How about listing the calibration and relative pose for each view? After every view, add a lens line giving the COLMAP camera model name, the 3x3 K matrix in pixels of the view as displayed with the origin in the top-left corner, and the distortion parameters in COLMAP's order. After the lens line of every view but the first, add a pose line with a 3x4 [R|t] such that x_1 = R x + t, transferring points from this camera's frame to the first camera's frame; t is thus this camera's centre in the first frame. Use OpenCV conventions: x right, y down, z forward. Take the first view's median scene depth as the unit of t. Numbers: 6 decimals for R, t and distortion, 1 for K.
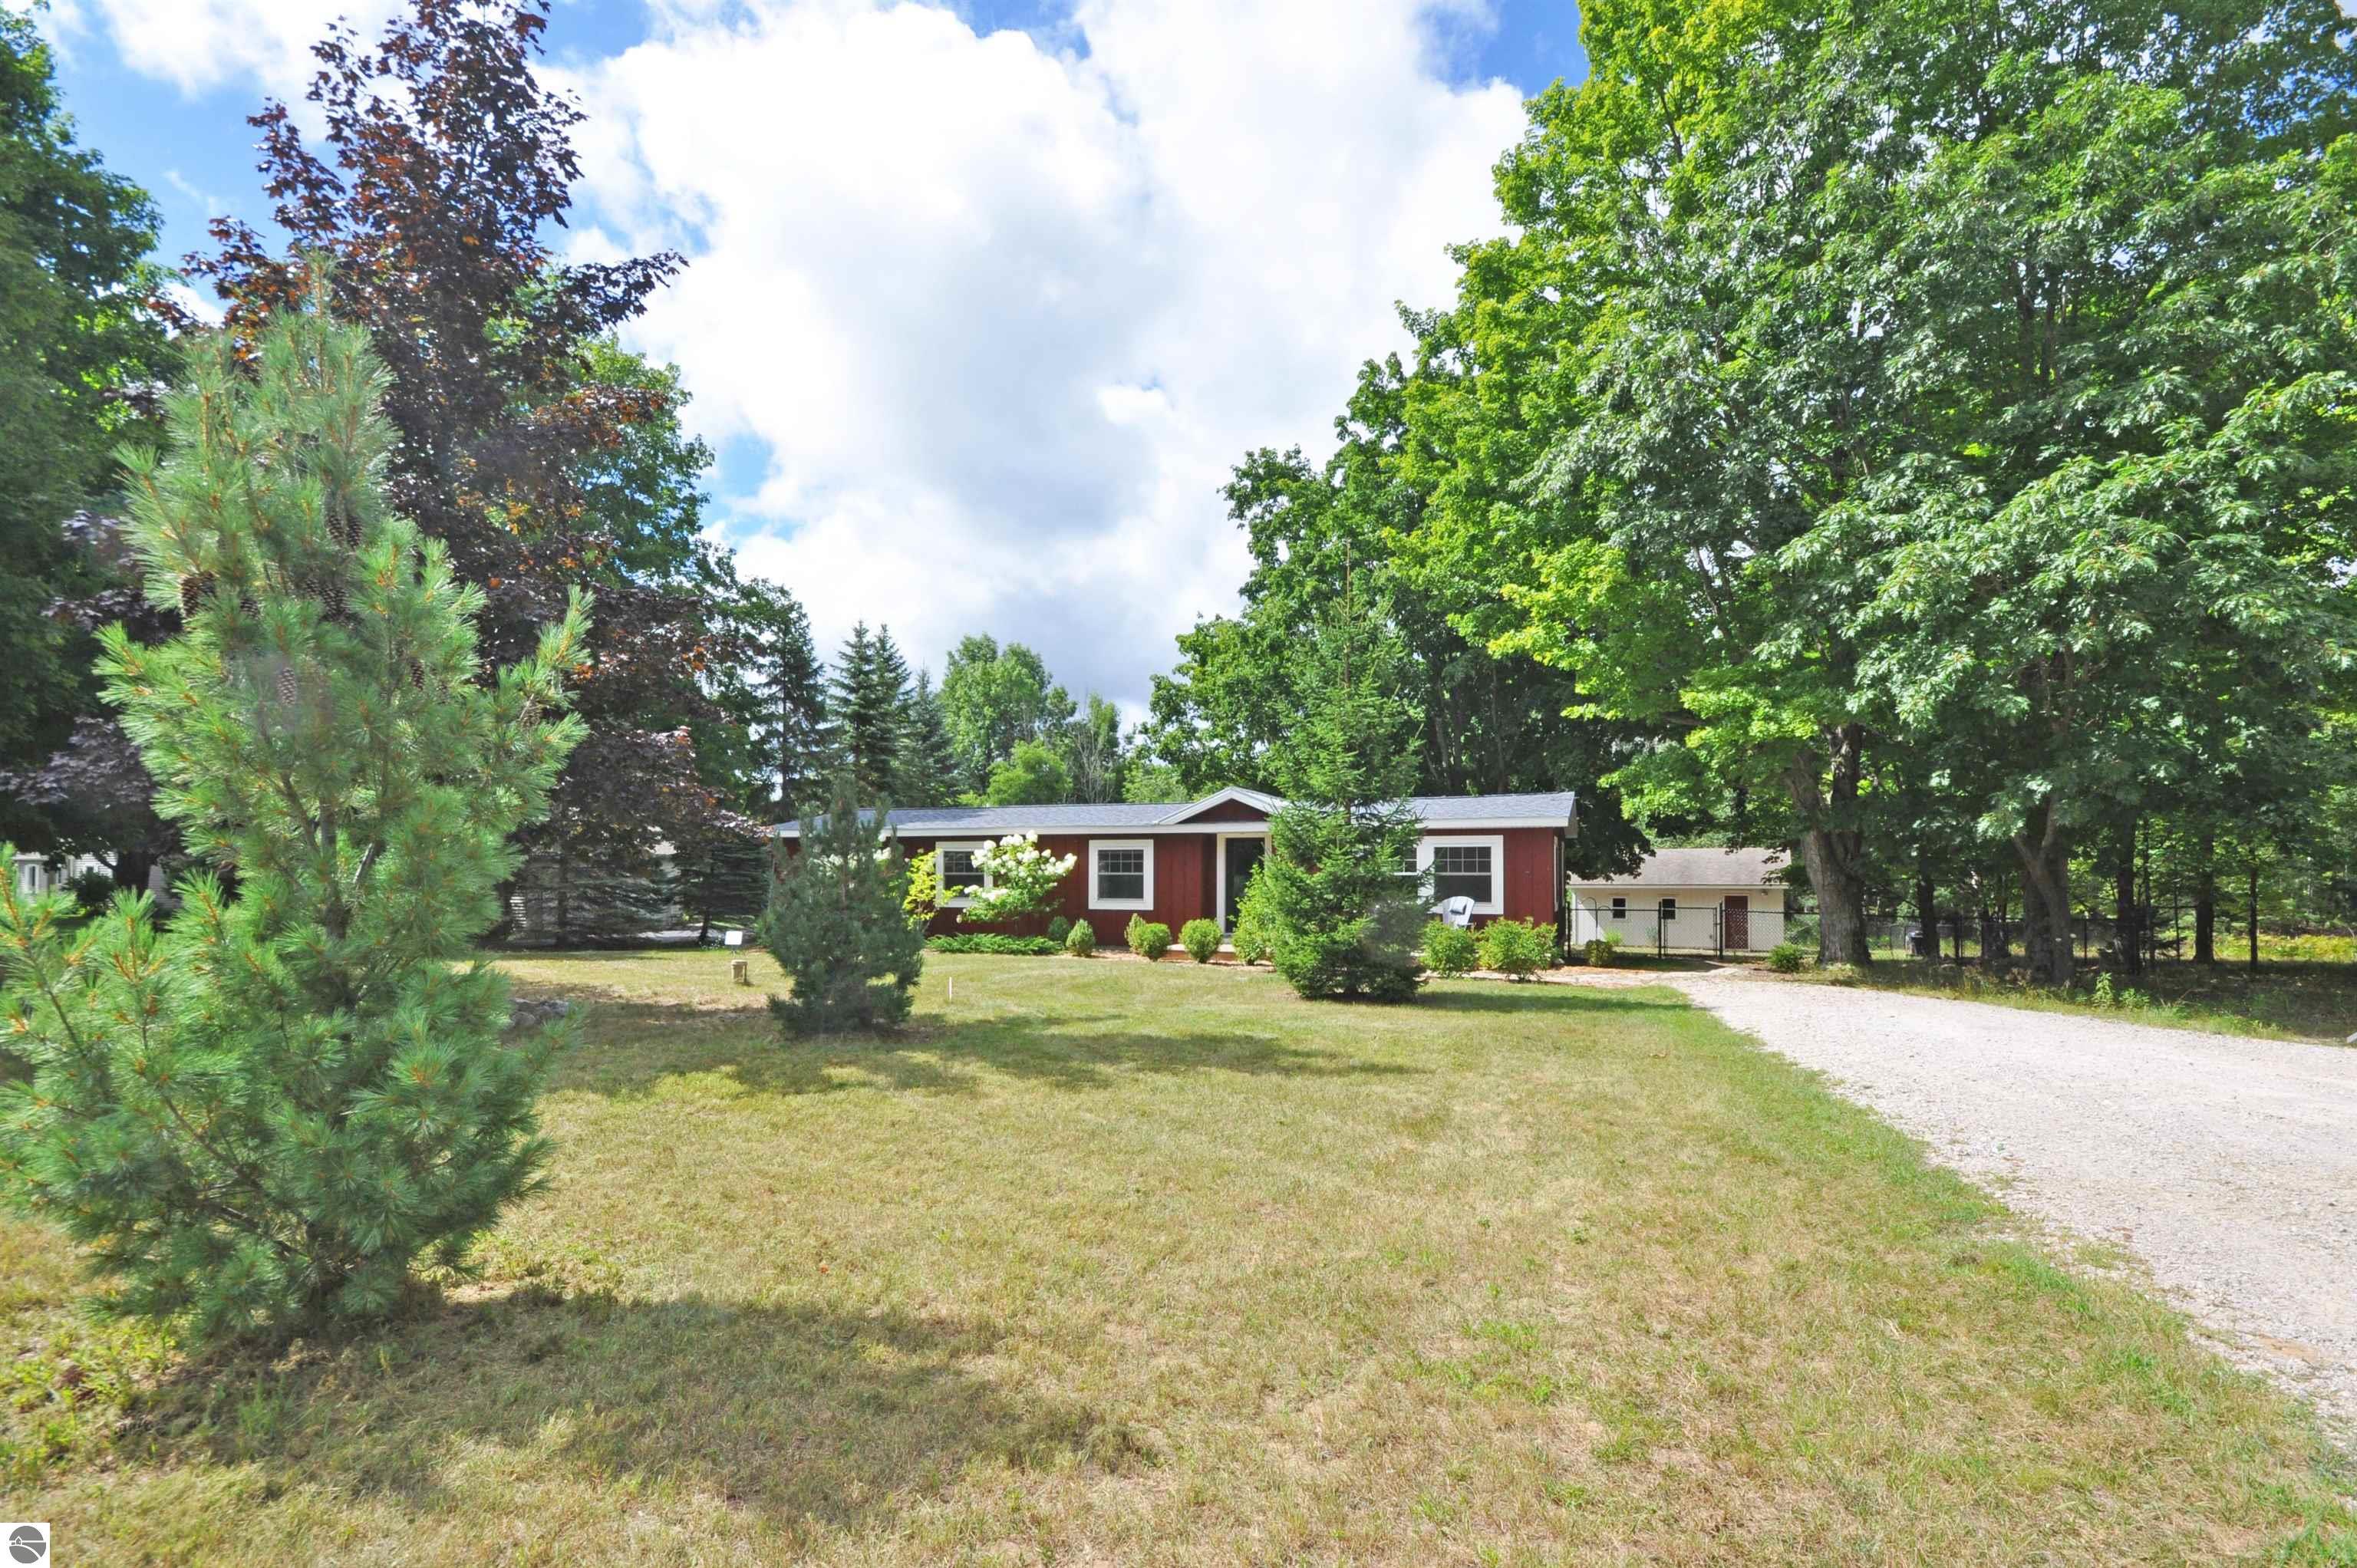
lens RADIAL K [[1074.7, 0, 1195.4], [0, 1074.7, 788.2], [0, 0, 1]] dist [0.012029, -0.012994]
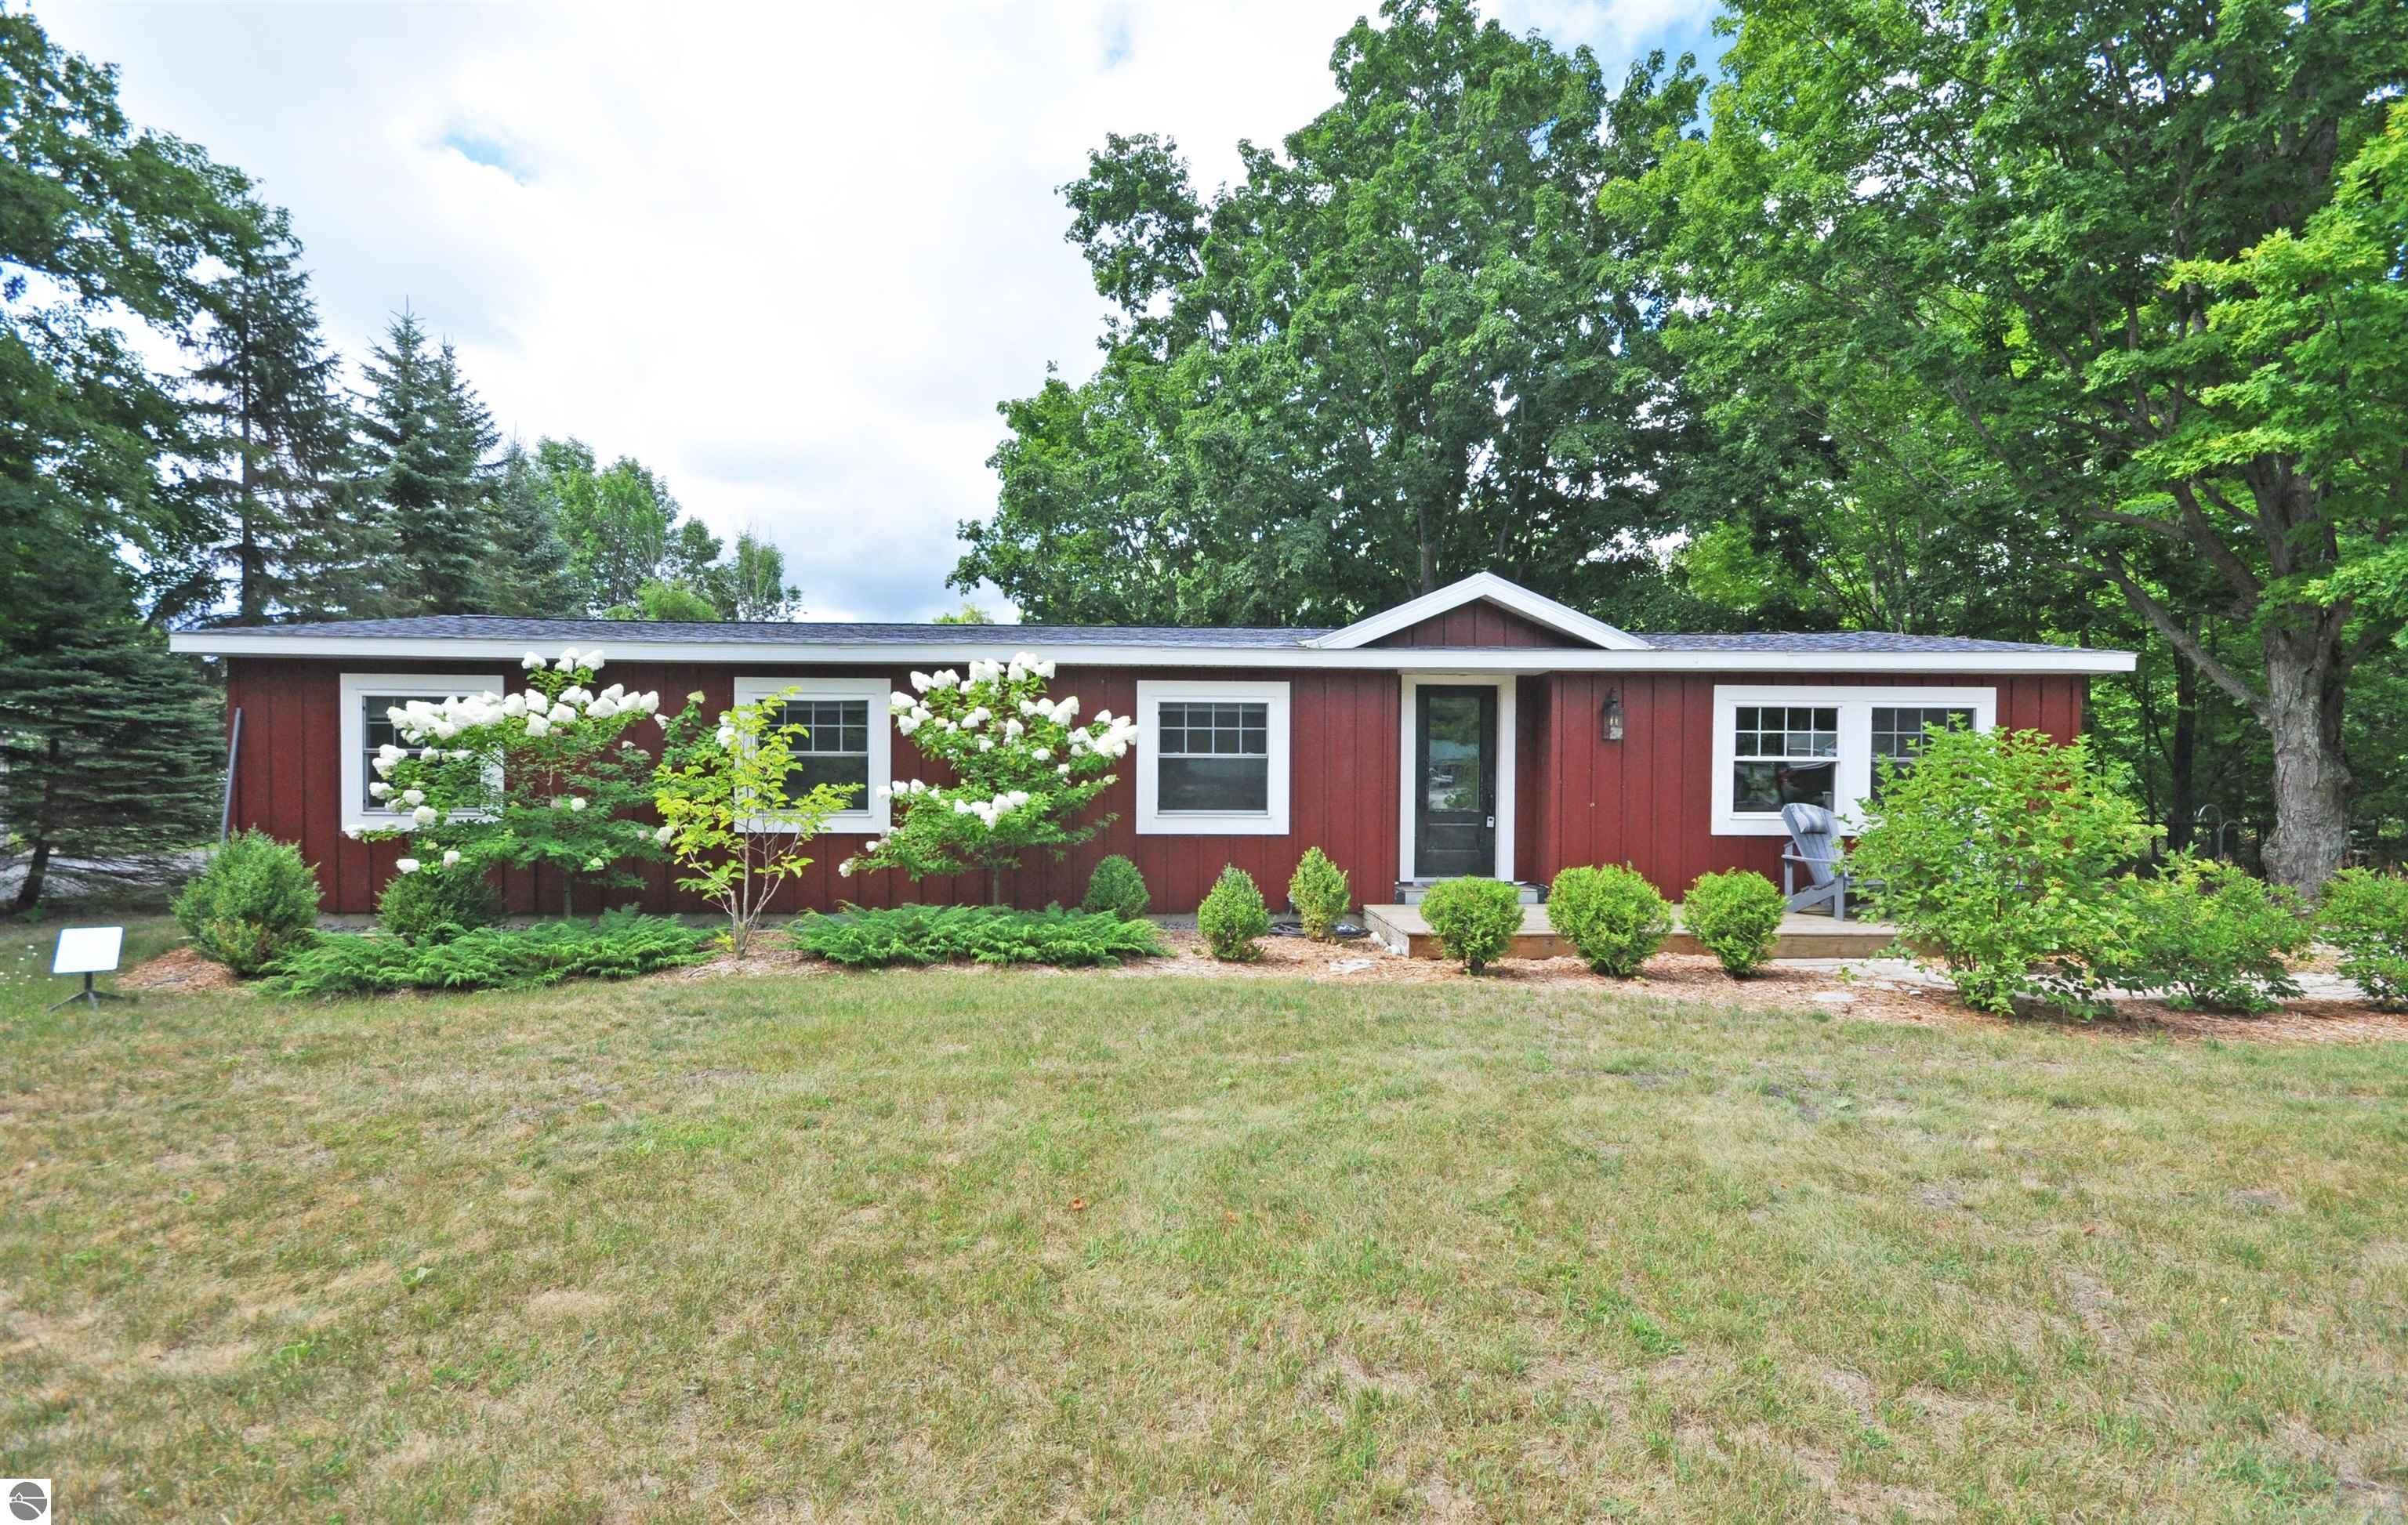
lens RADIAL K [[1109.2, 0, 1212.5], [0, 1109.2, 750.4], [0, 0, 1]] dist [0.003533, 0.000129]
pose [[0.936240, 0.016843, 0.350957, -0.135918], [-0.036973, 0.998028, 0.050734, 0.032093], [-0.349411, -0.060475, 0.935016, 0.339852]]
